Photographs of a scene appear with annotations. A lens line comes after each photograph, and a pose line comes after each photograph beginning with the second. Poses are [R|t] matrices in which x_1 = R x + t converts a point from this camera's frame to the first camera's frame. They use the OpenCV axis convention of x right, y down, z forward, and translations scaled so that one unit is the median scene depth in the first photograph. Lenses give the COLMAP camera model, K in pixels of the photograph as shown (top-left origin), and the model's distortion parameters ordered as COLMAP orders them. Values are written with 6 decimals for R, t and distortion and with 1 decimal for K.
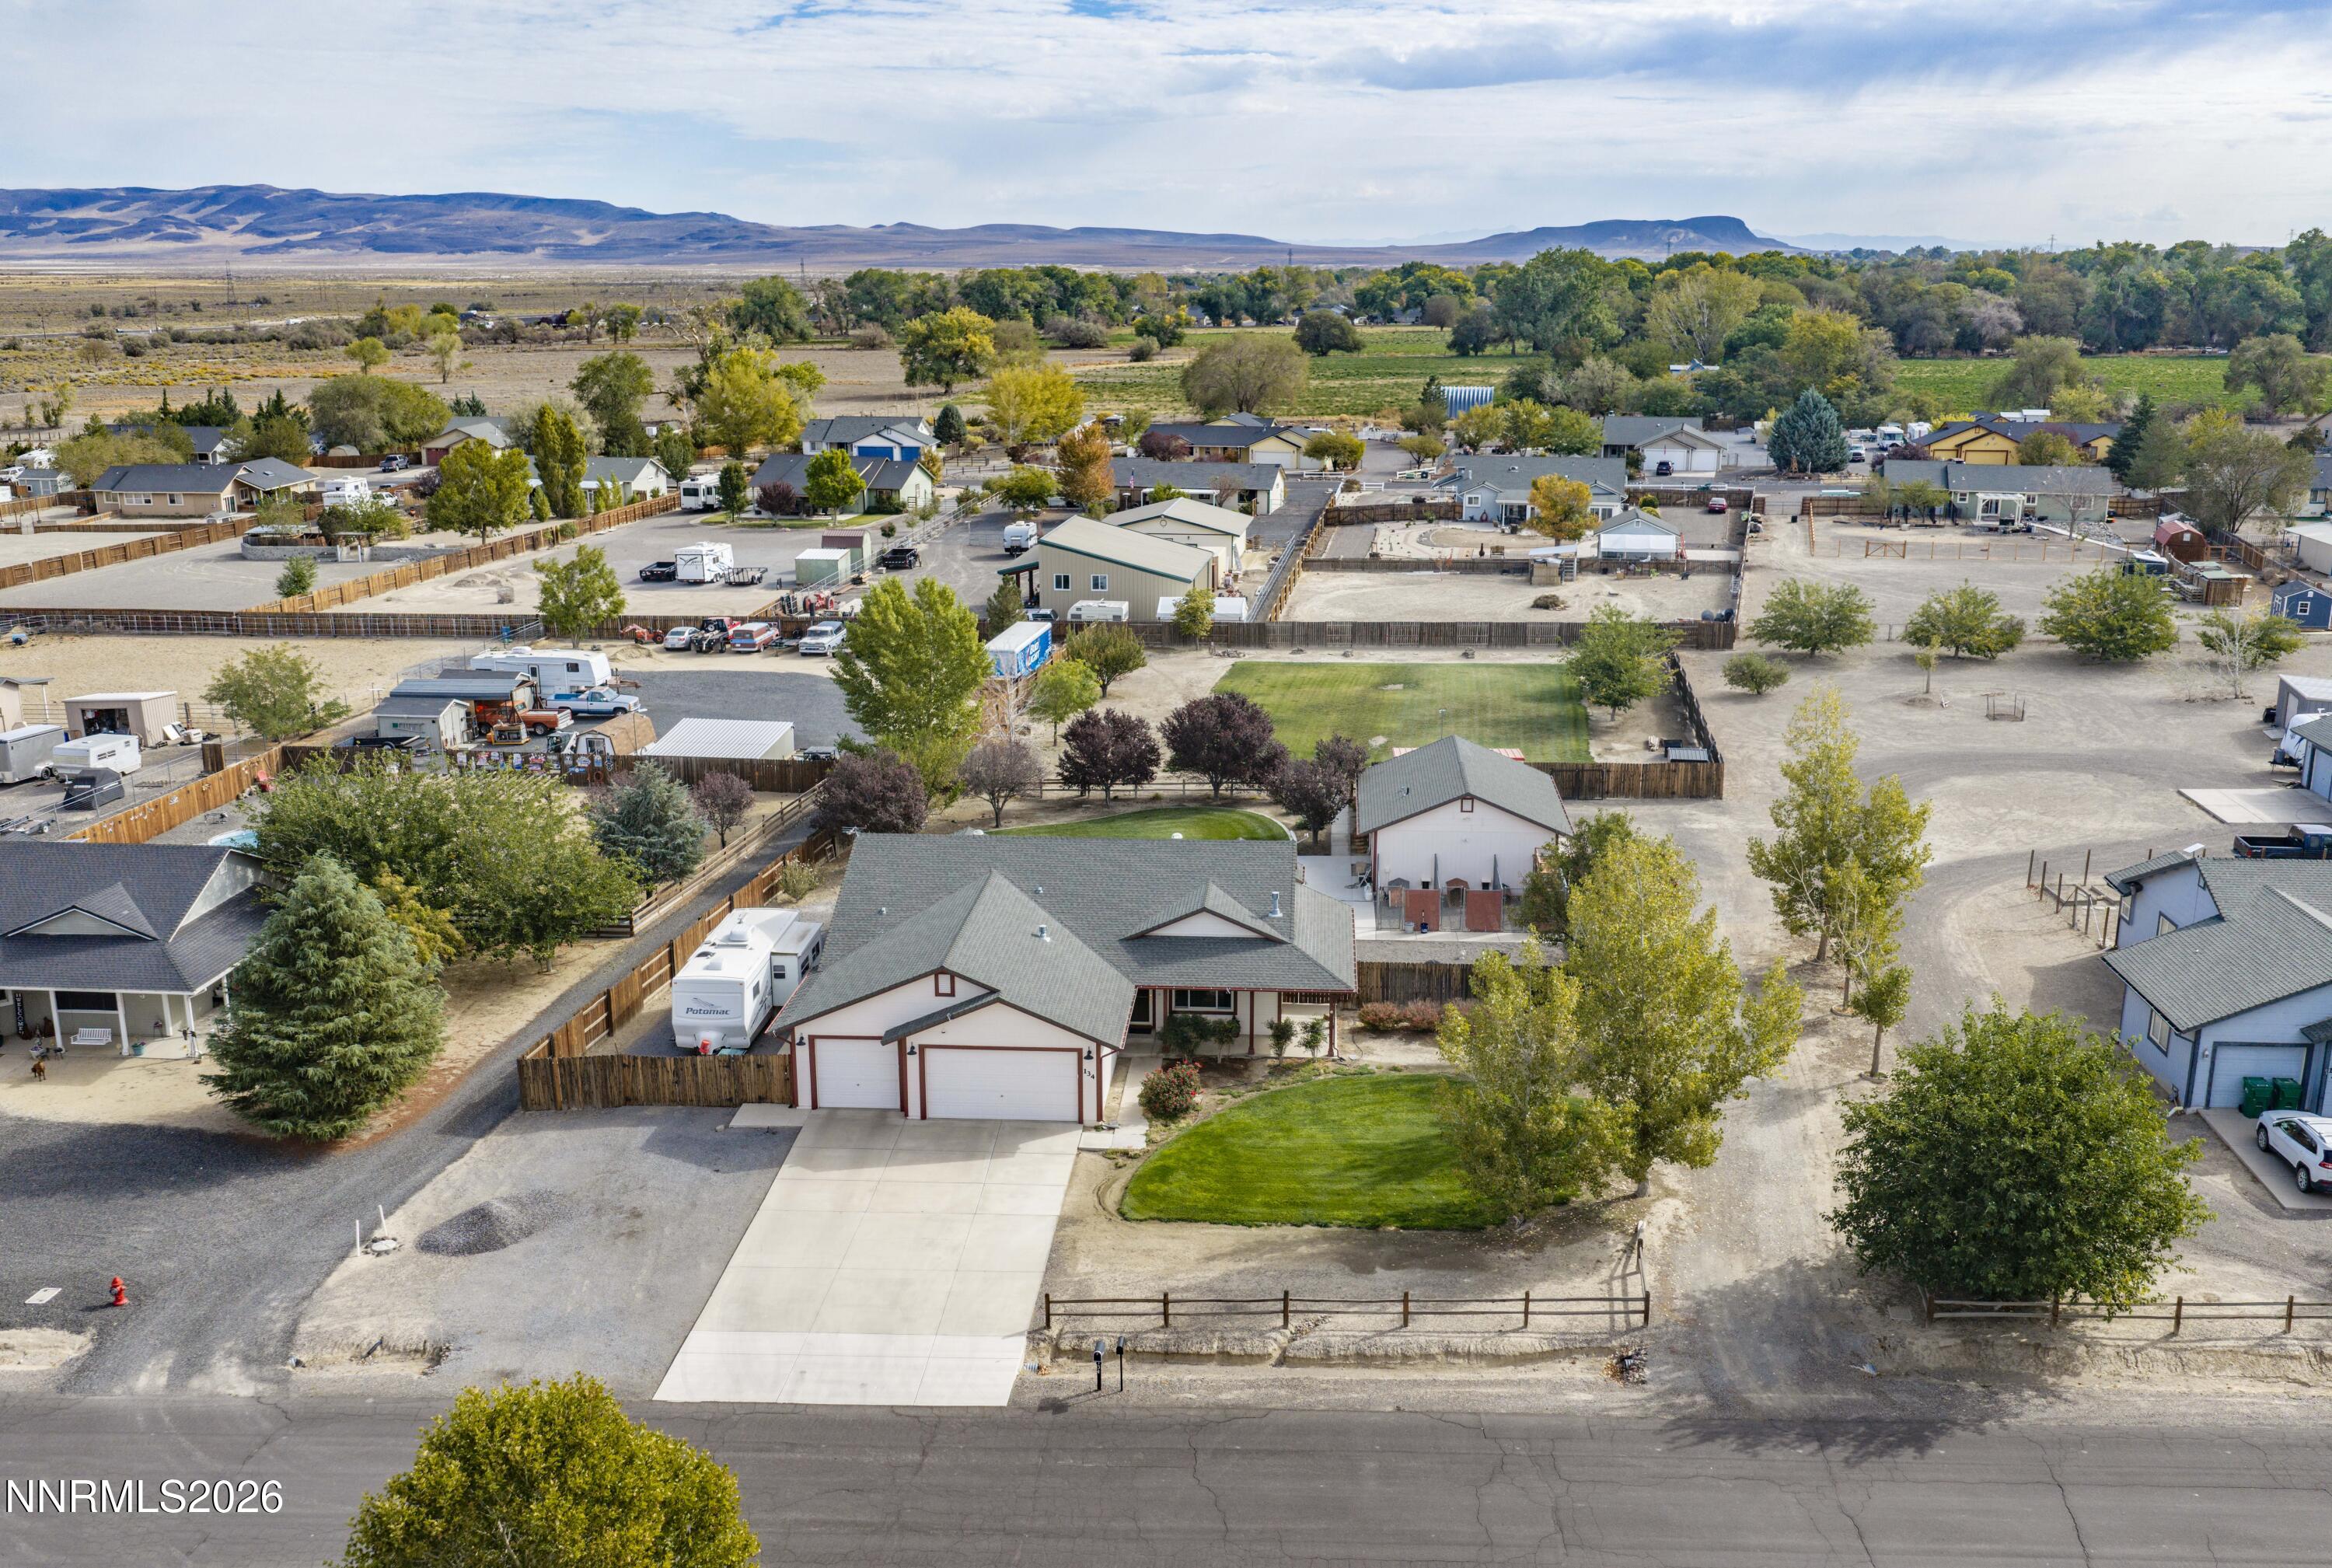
lens RADIAL K [[2154.0, 0, 1185.5], [0, 2154.0, 843.7], [0, 0, 1]] dist [0.014027, 0.000000]
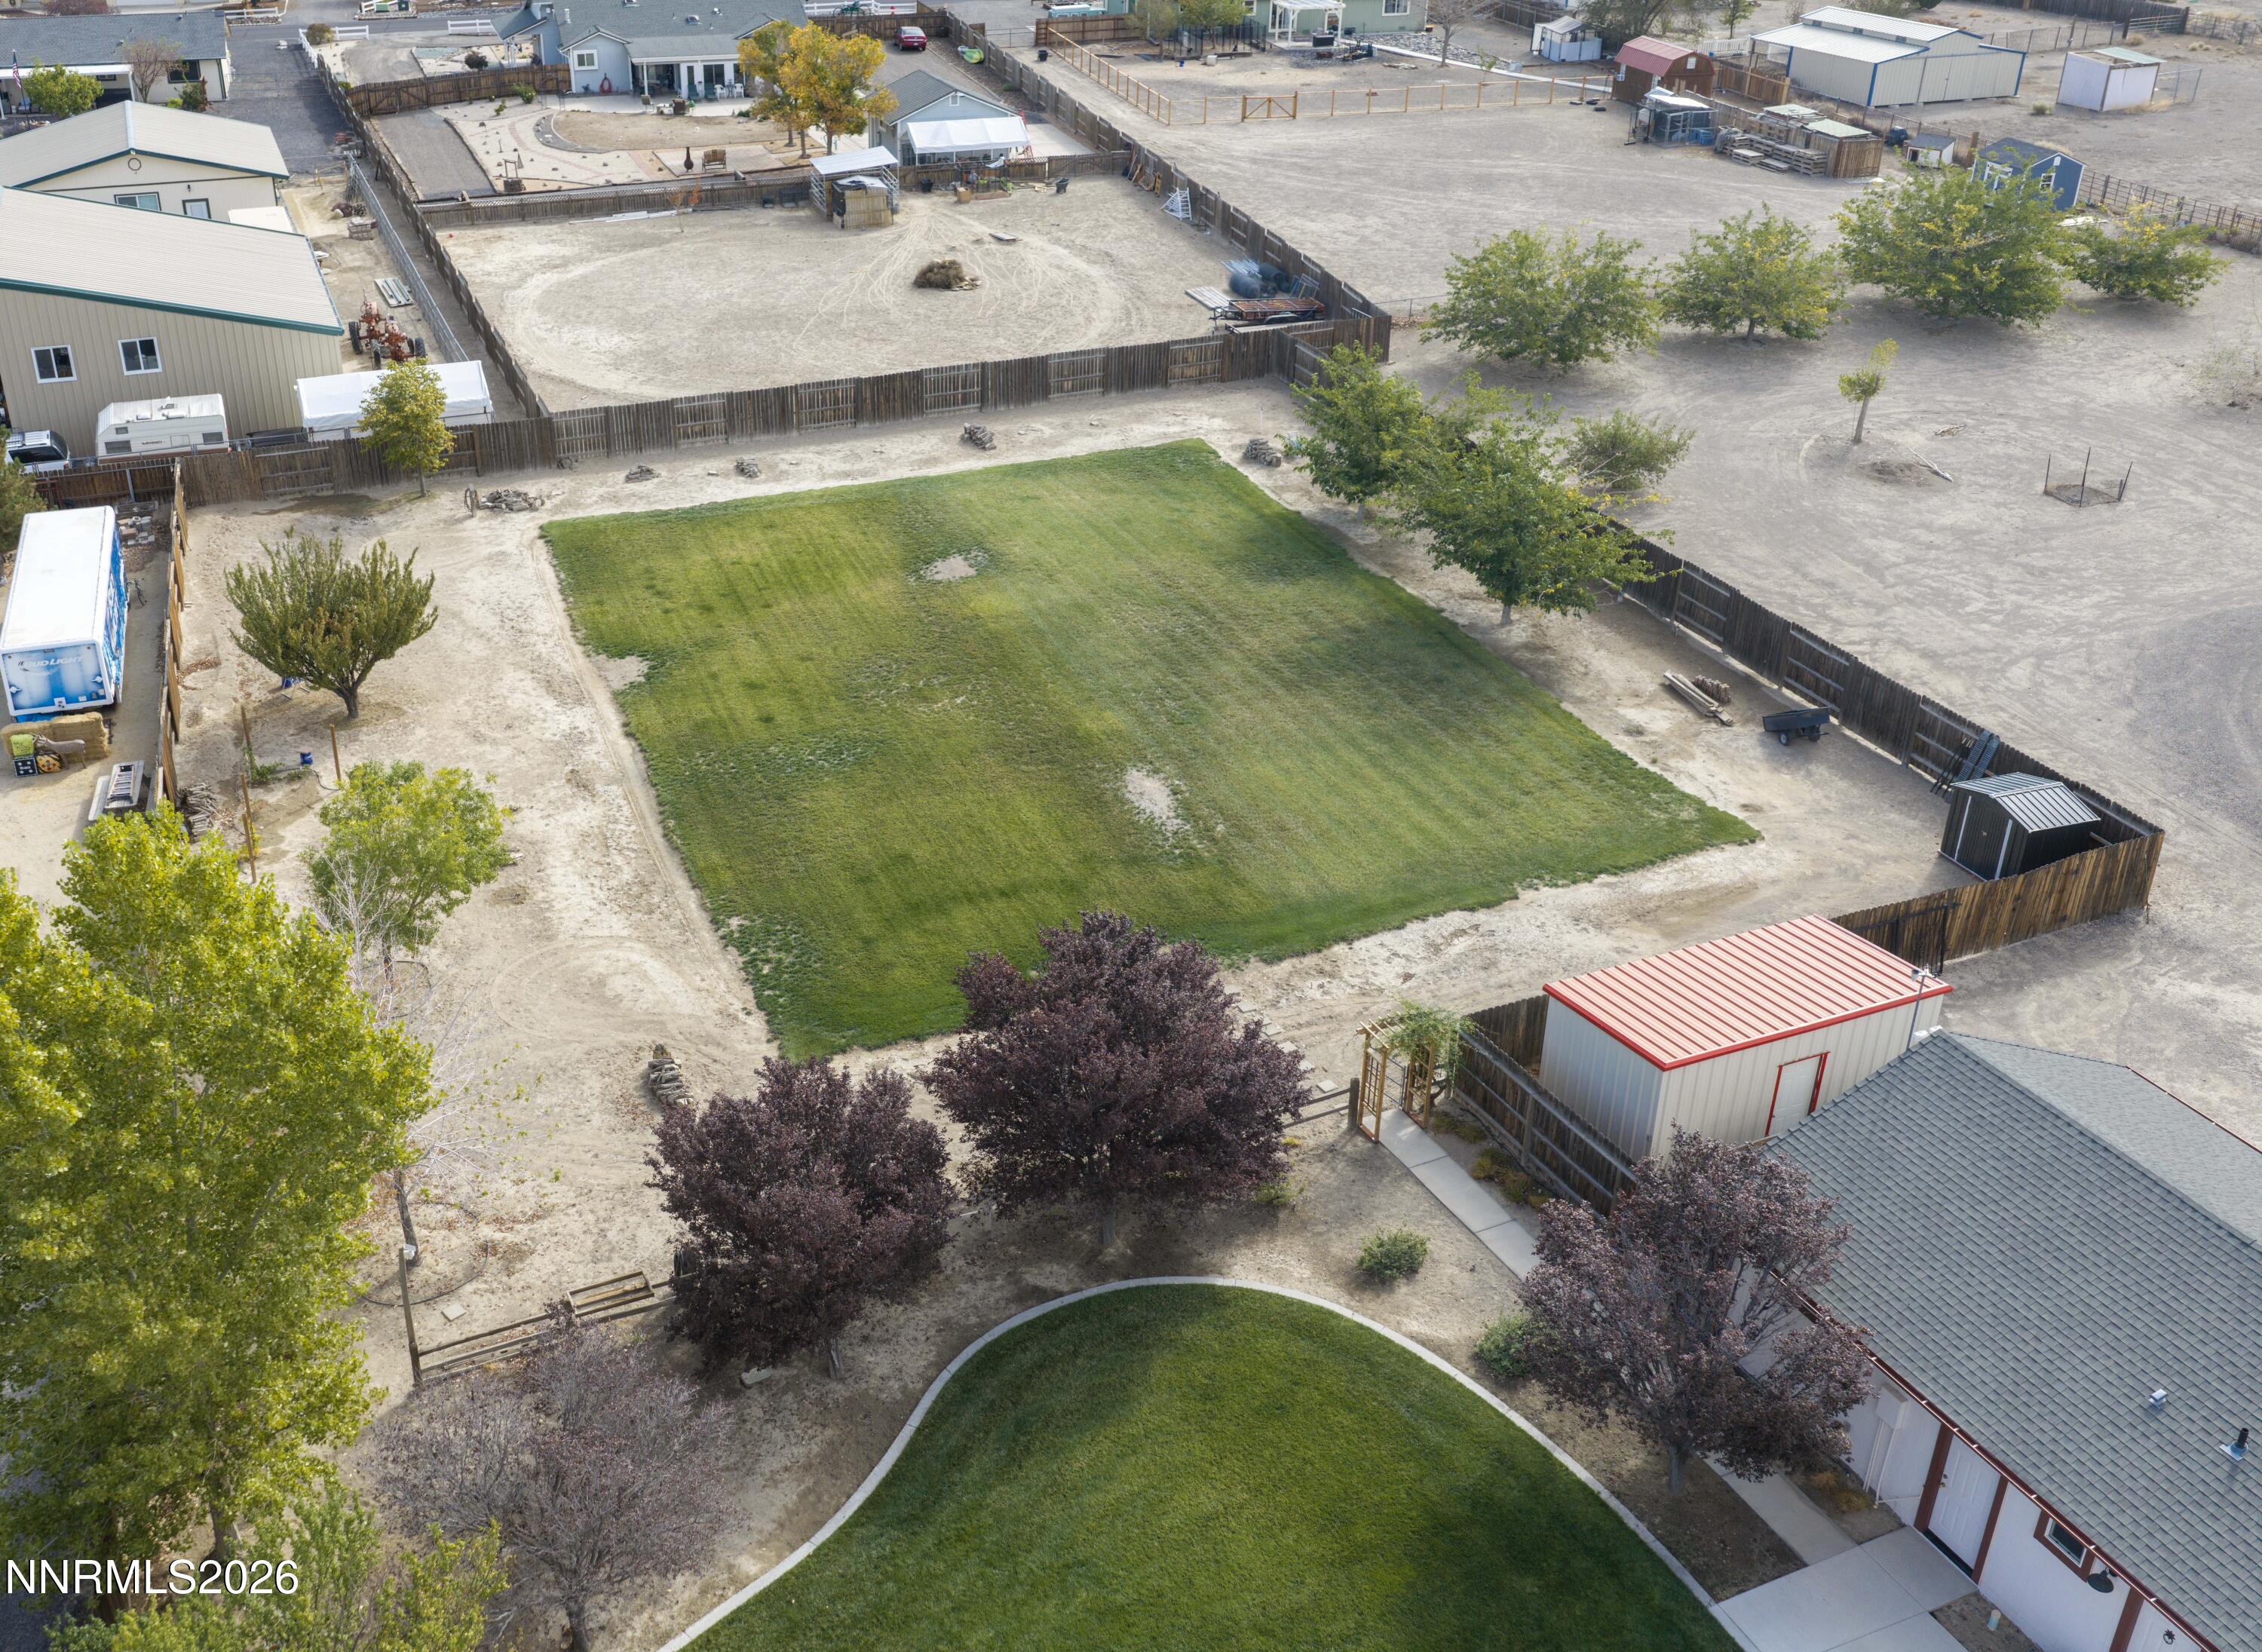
lens RADIAL K [[2151.5, 0, 964.5], [0, 2151.5, 823.1], [0, 0, 1]] dist [0.005206, 0.000000]
pose [[0.892960, -0.213540, 0.396261, -0.196881], [0.122154, 0.962237, 0.243266, -0.261451], [-0.433244, -0.168822, 0.885324, 1.115387]]
